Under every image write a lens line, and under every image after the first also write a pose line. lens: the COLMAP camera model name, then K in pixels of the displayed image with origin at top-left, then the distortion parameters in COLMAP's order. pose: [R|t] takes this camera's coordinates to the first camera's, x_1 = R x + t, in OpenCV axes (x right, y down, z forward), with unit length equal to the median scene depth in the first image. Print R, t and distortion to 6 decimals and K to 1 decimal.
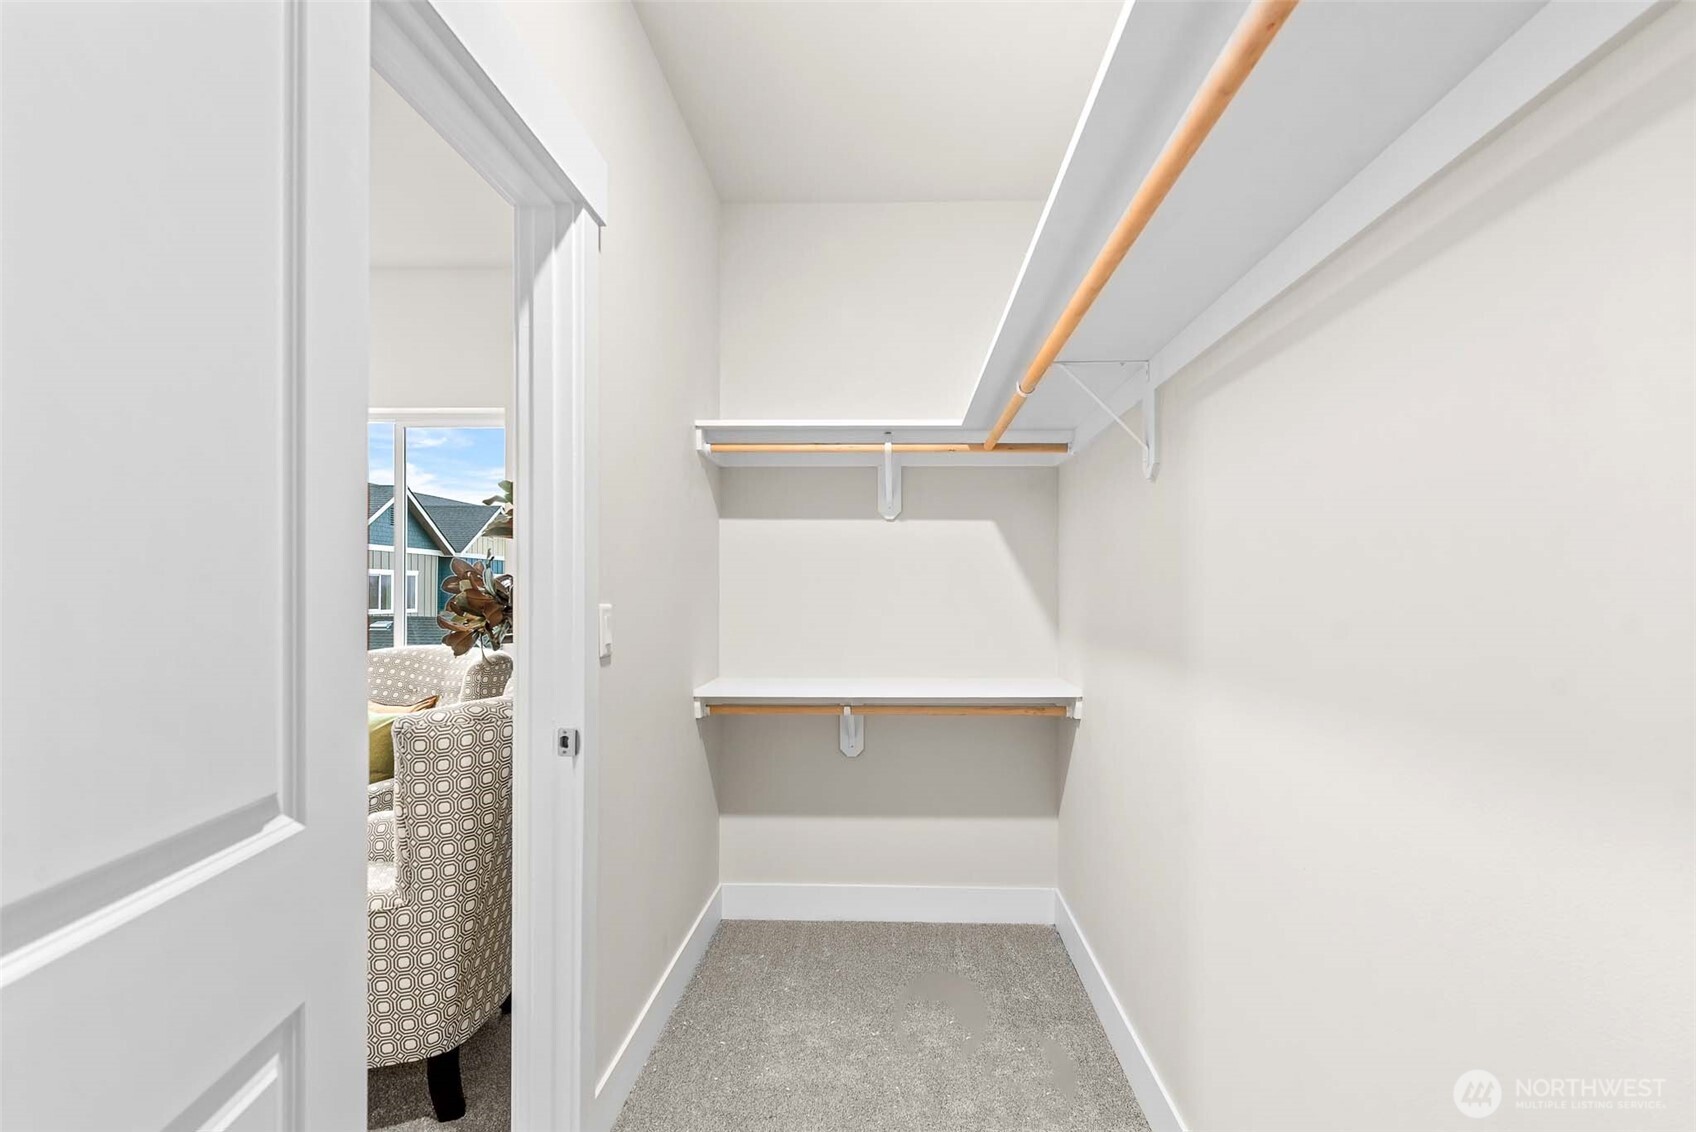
lens RADIAL K [[821.7, 0, 846.3], [0, 821.7, 576.4], [0, 0, 1]] dist [-0.004347, -0.000450]
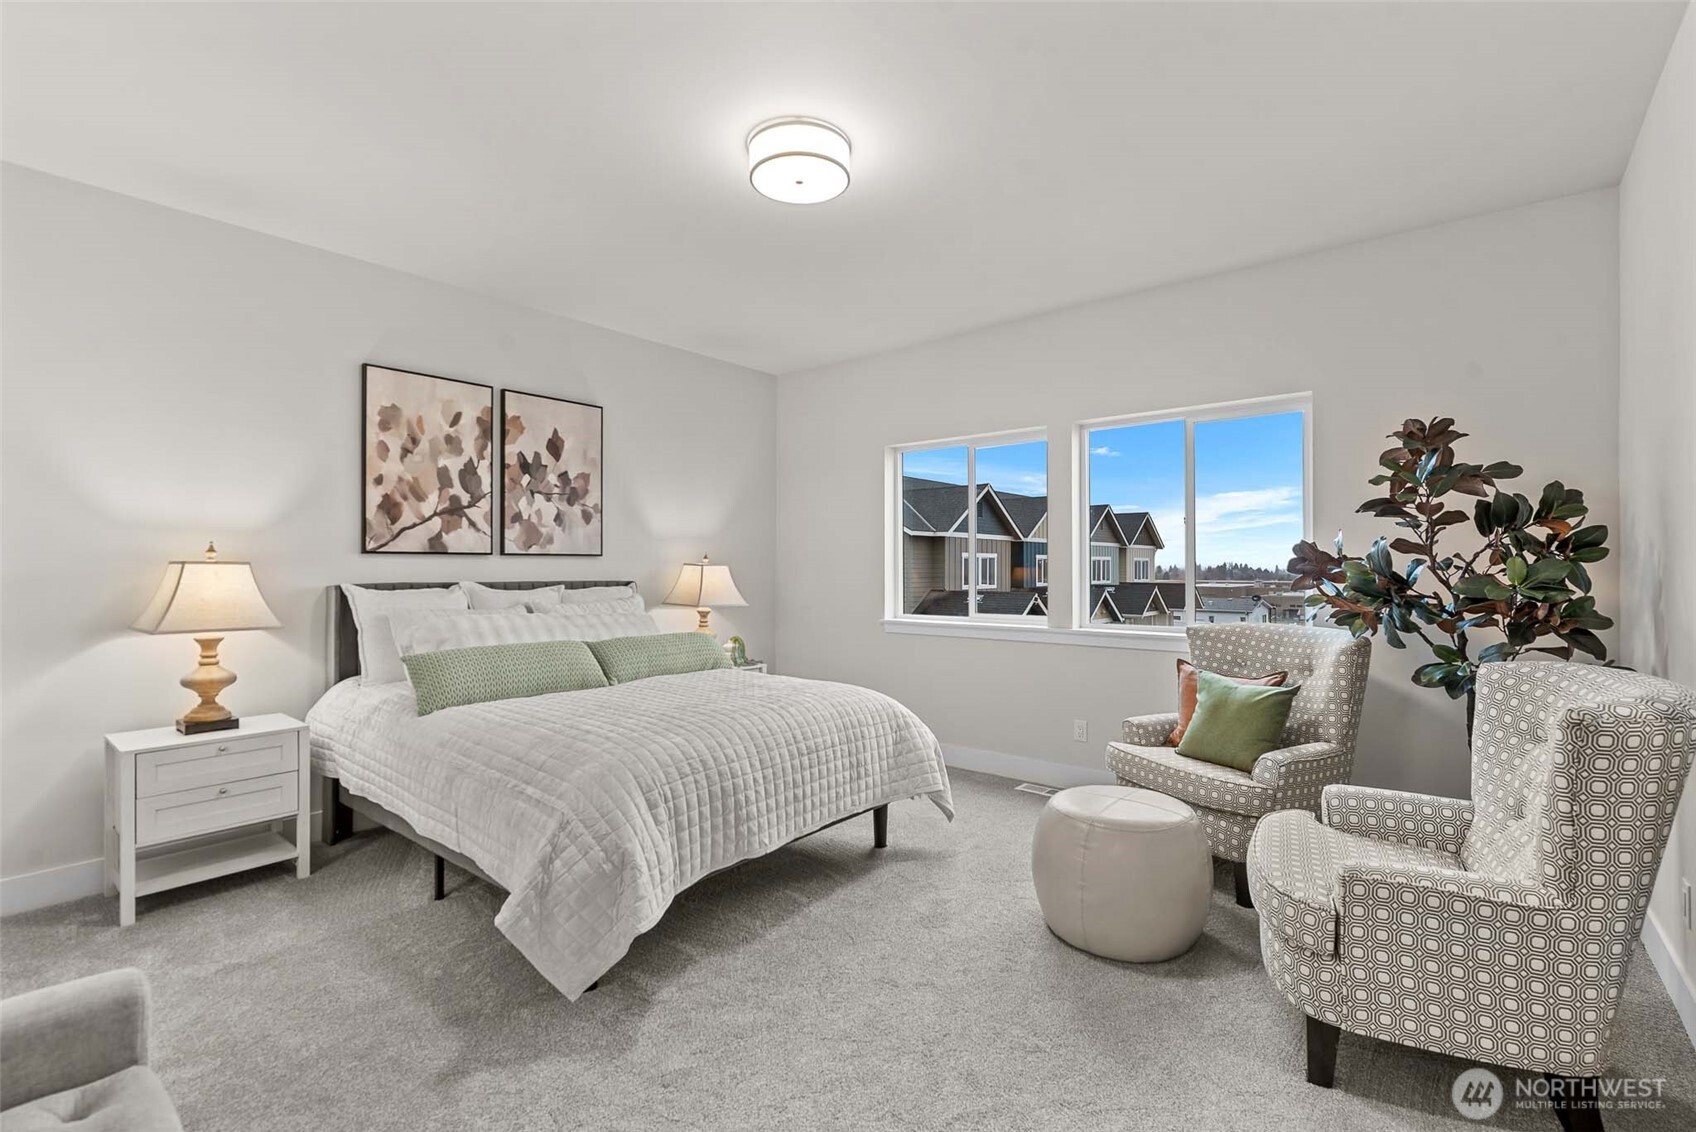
lens RADIAL K [[748.0, 0, 850.7], [0, 748.0, 564.9], [0, 0, 1]] dist [0.004977, 0.000616]
pose [[0.813143, -0.004550, -0.582046, -0.679329], [0.010952, 0.999912, 0.007483, -0.005646], [0.581961, -0.012459, 0.813121, -0.163326]]
